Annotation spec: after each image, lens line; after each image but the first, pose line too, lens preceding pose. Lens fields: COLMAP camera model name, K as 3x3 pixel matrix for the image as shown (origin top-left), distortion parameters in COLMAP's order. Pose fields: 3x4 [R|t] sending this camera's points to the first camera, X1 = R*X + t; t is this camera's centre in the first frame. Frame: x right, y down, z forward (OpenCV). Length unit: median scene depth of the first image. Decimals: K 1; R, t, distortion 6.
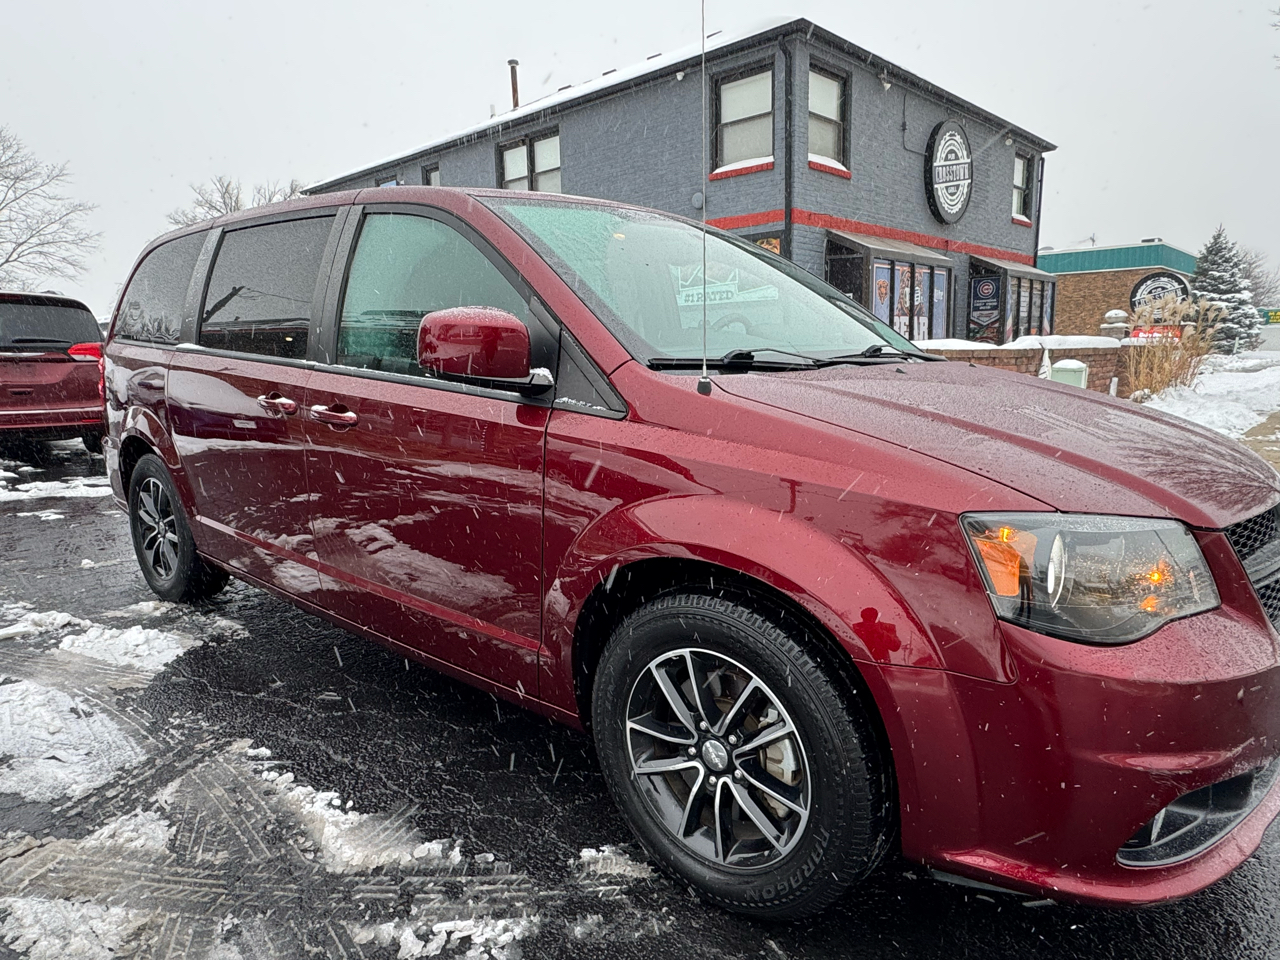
lens RADIAL K [[797.3, 0, 629.5], [0, 797.3, 489.9], [0, 0, 1]] dist [-0.006296, 0.002111]
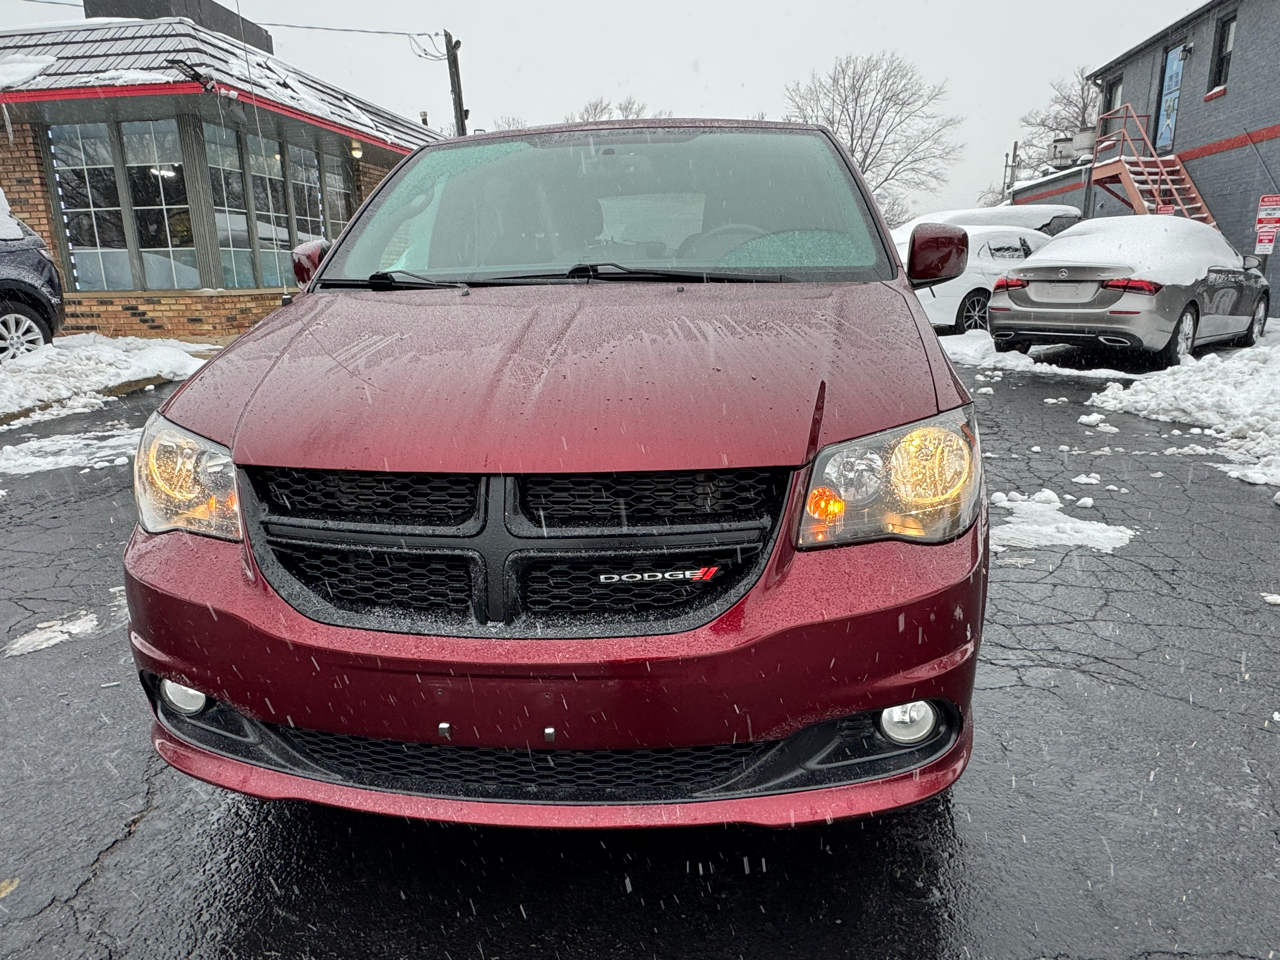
lens RADIAL K [[797.3, 0, 629.5], [0, 797.3, 489.9], [0, 0, 1]] dist [-0.006296, 0.002111]
pose [[0.568116, 0.218965, -0.793283, 0.214155], [-0.128416, 0.975732, 0.177359, -0.018545], [0.812867, 0.001109, 0.582448, 0.097680]]
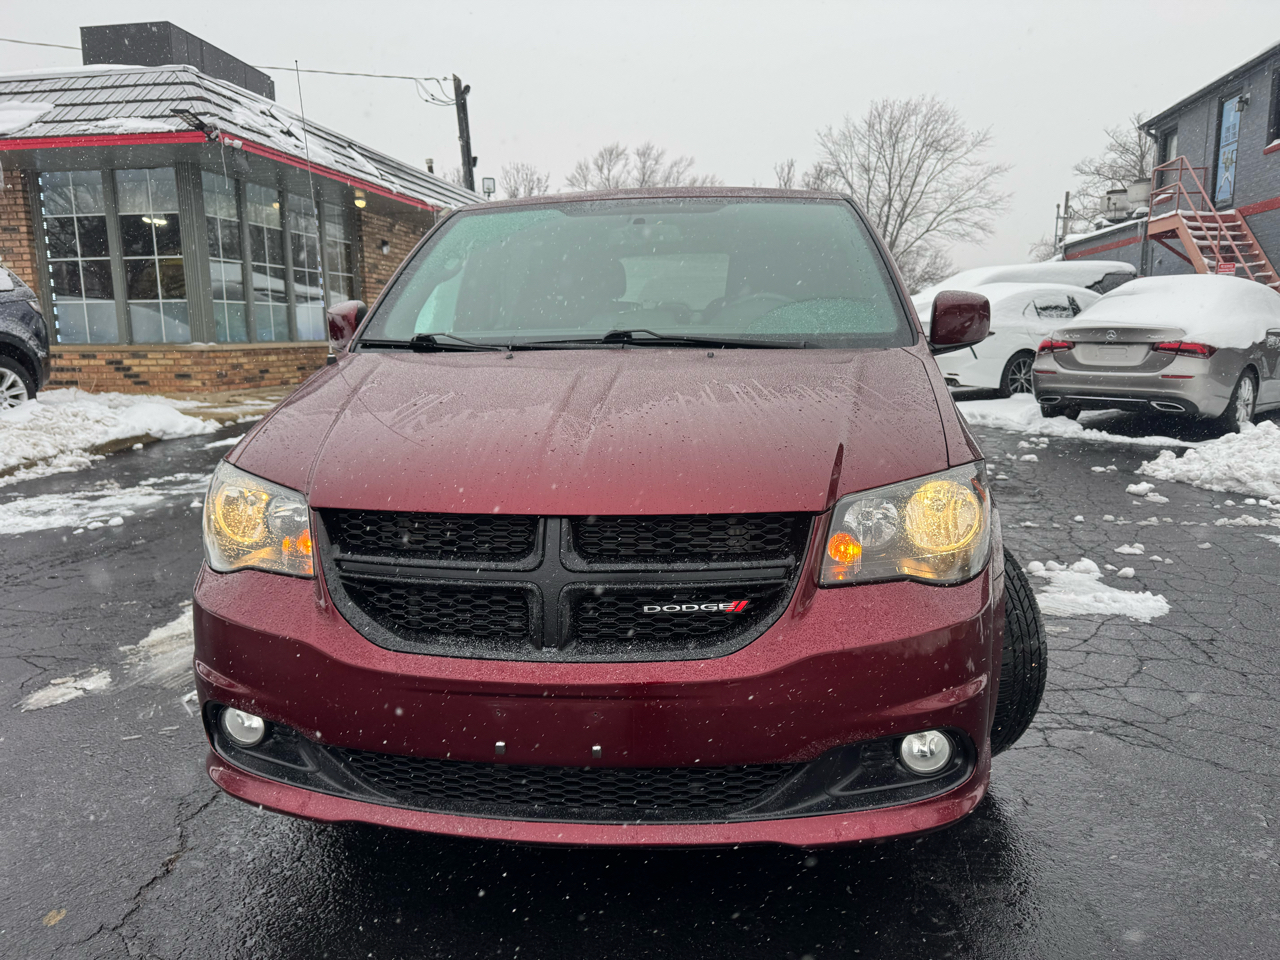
lens RADIAL K [[897.9, 0, 638.6], [0, 897.9, 496.0], [0, 0, 1]] dist [0.002657, -0.005027]
pose [[0.562287, 0.159401, -0.811434, 0.237286], [-0.137378, 0.985617, 0.098422, -0.017539], [0.815451, 0.056132, 0.576098, 0.076432]]
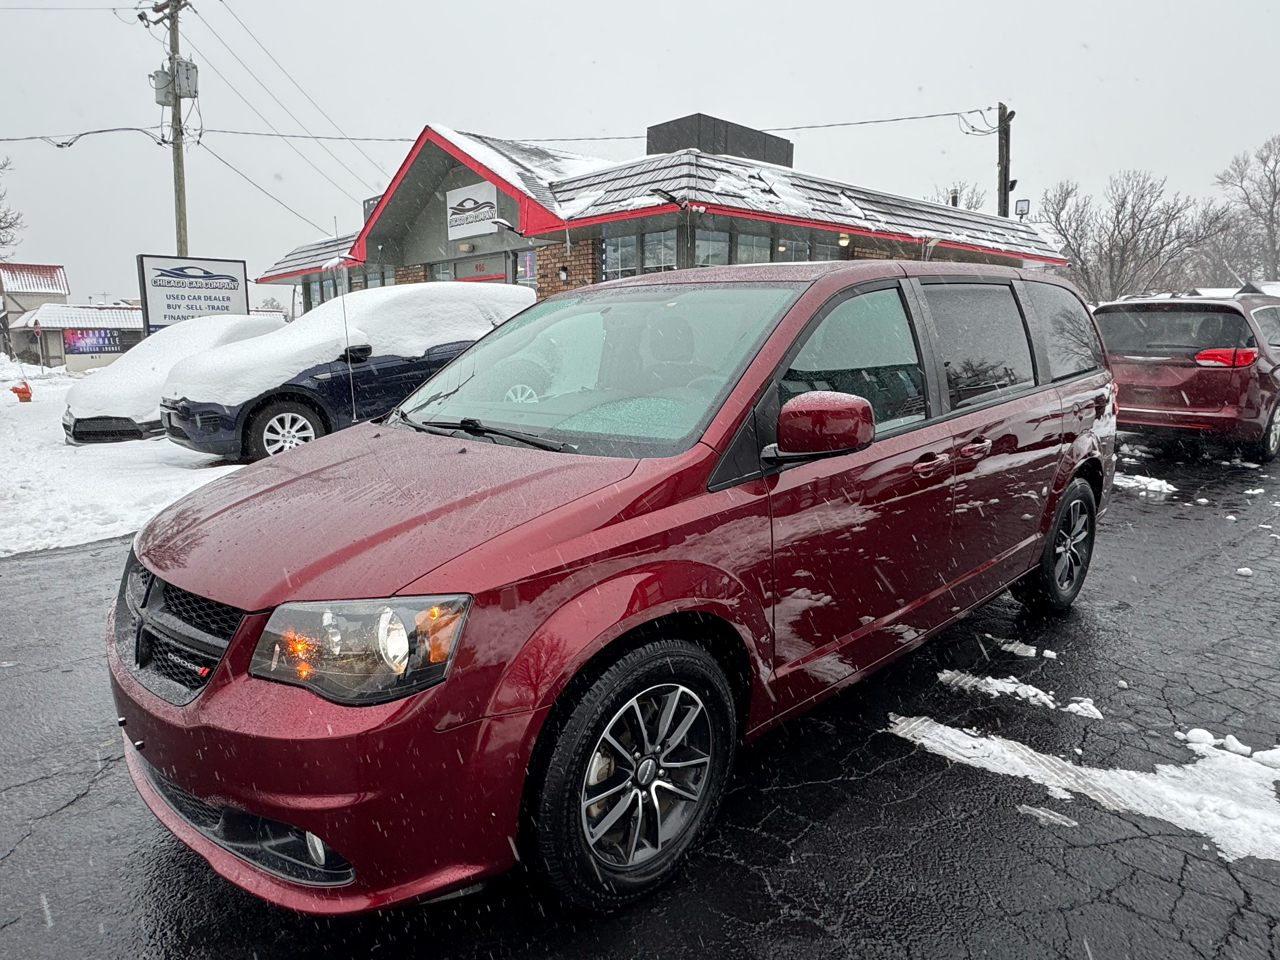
lens RADIAL K [[814.7, 0, 640.0], [0, 814.7, 480.0], [0, 0, 1]] dist [-0.003129, 0.002388]
pose [[-0.089556, 0.181532, -0.979299, 0.280500], [-0.164842, 0.966988, 0.194325, -0.073094], [0.982246, 0.178832, -0.056676, 0.264948]]
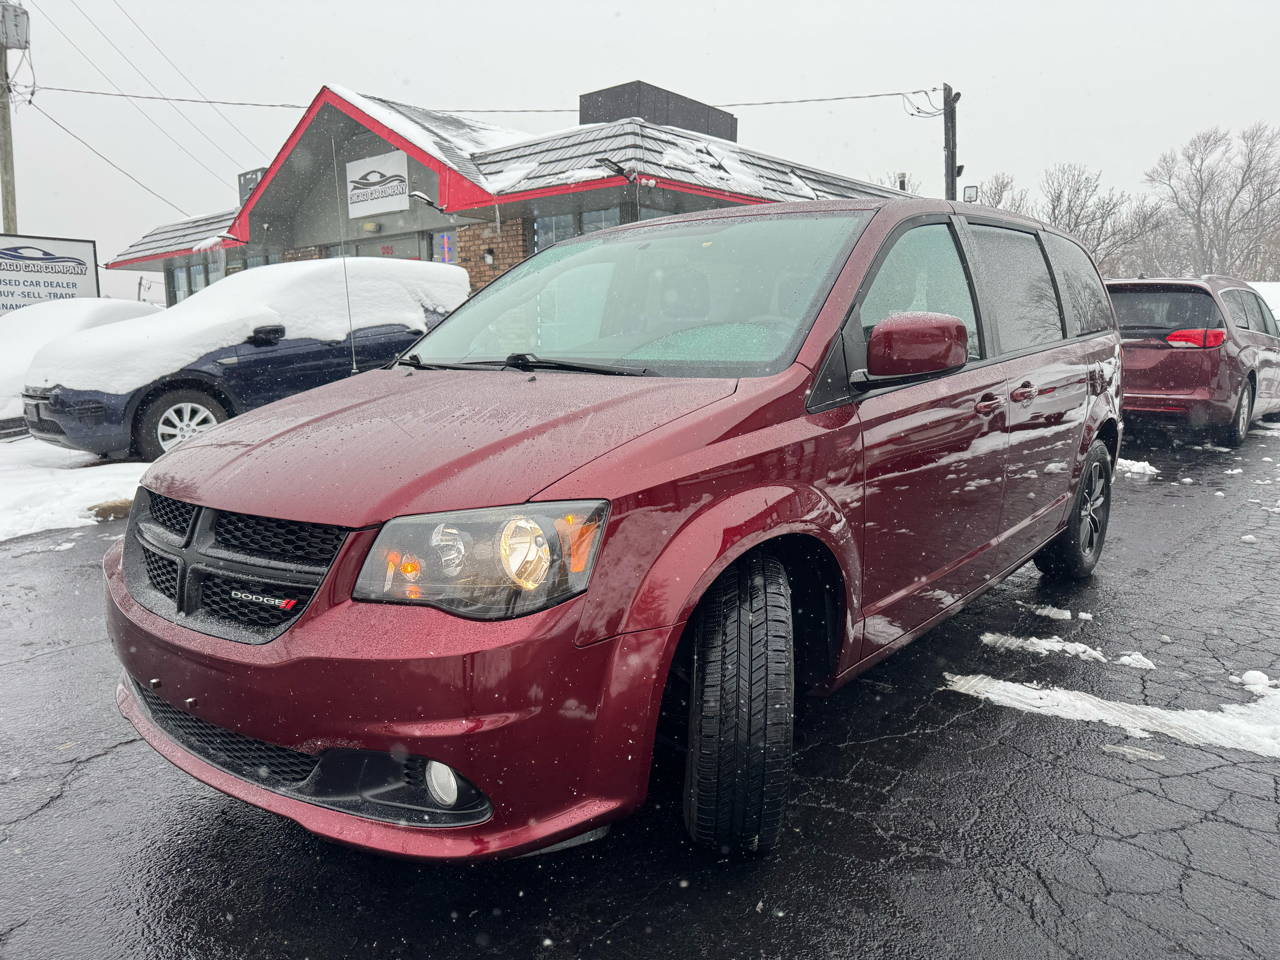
lens RADIAL K [[903.5, 0, 653.2], [0, 903.5, 486.2], [0, 0, 1]] dist [0.038383, -0.041819]
pose [[0.028436, 0.165733, -0.985761, 0.293367], [-0.166414, 0.973182, 0.158817, -0.046055], [0.985646, 0.159528, 0.055254, 0.227395]]
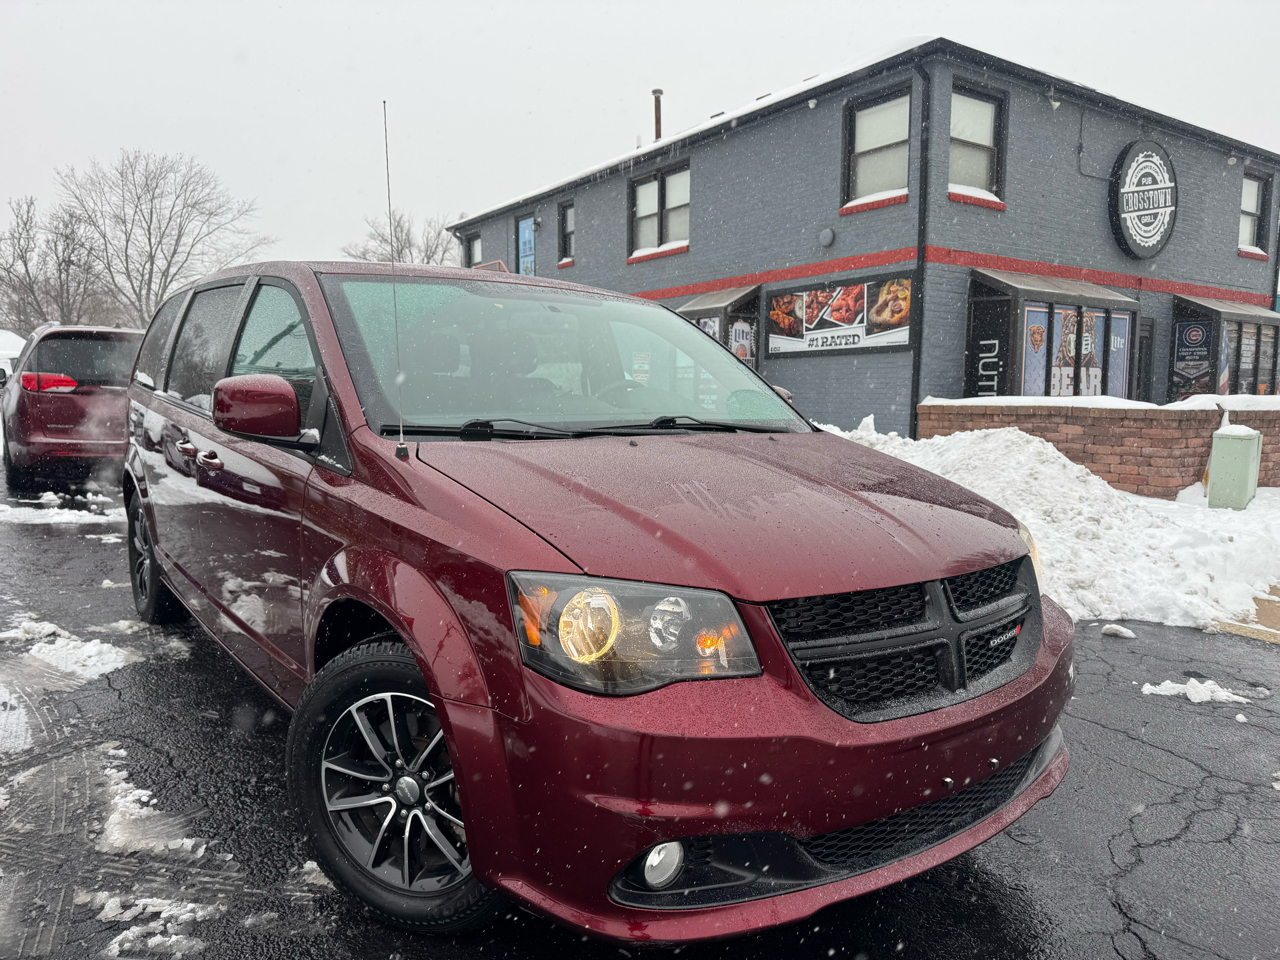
lens RADIAL K [[883.0, 0, 634.4], [0, 883.0, 502.9], [0, 0, 1]] dist [0.053138, -0.064005]
pose [[0.978735, 0.049719, -0.199012, 0.096428], [-0.059602, 0.997253, -0.043978, -0.002852], [0.196279, 0.054904, 0.979010, -0.024139]]
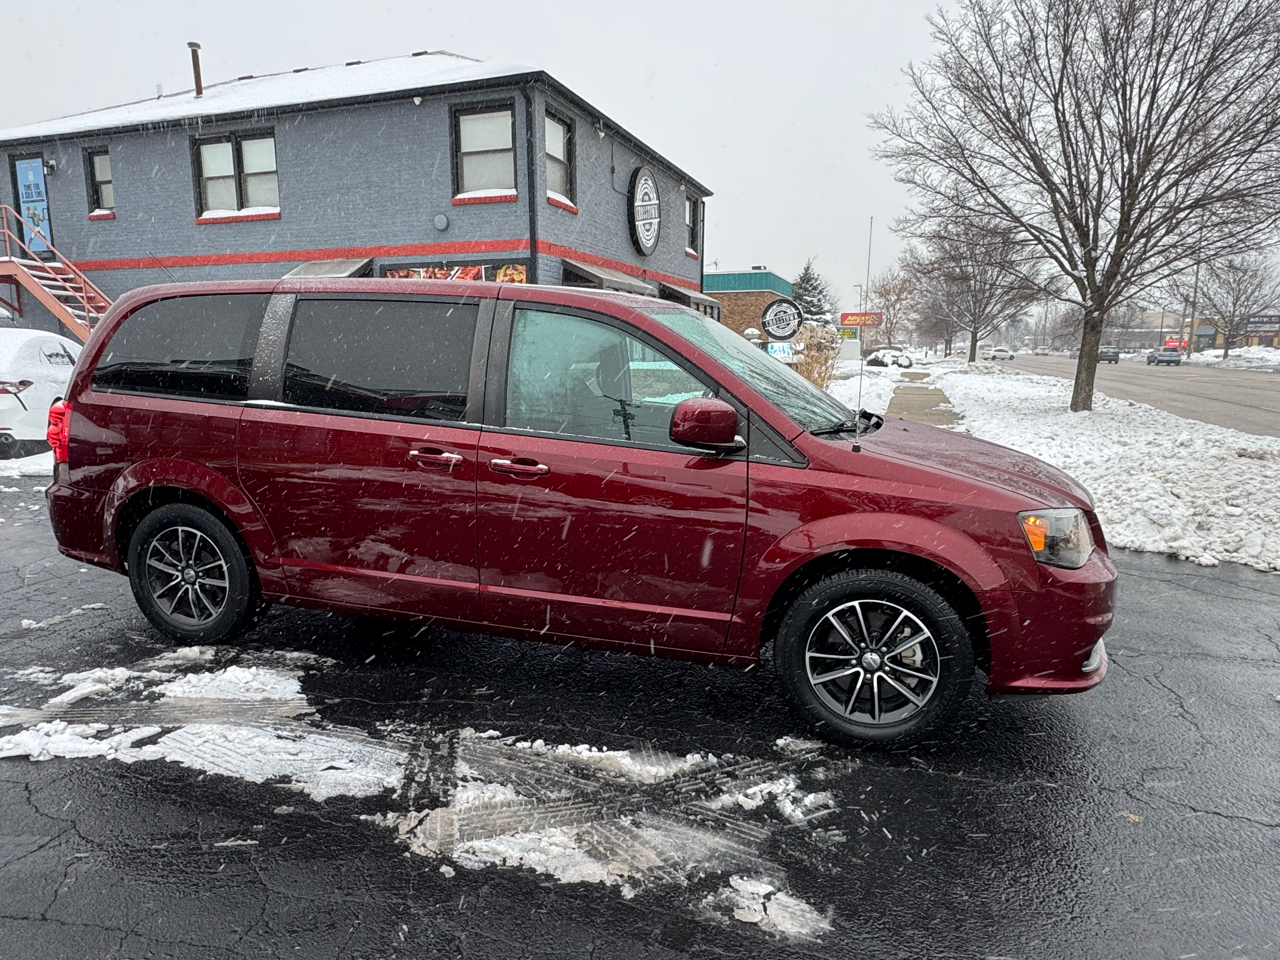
lens RADIAL K [[797.3, 0, 629.5], [0, 797.3, 489.9], [0, 0, 1]] dist [-0.006296, 0.002111]
pose [[0.909587, -0.057171, 0.411563, -0.149561], [0.057584, 0.998275, 0.011406, -0.012301], [-0.411505, 0.013325, 0.911310, -0.051155]]
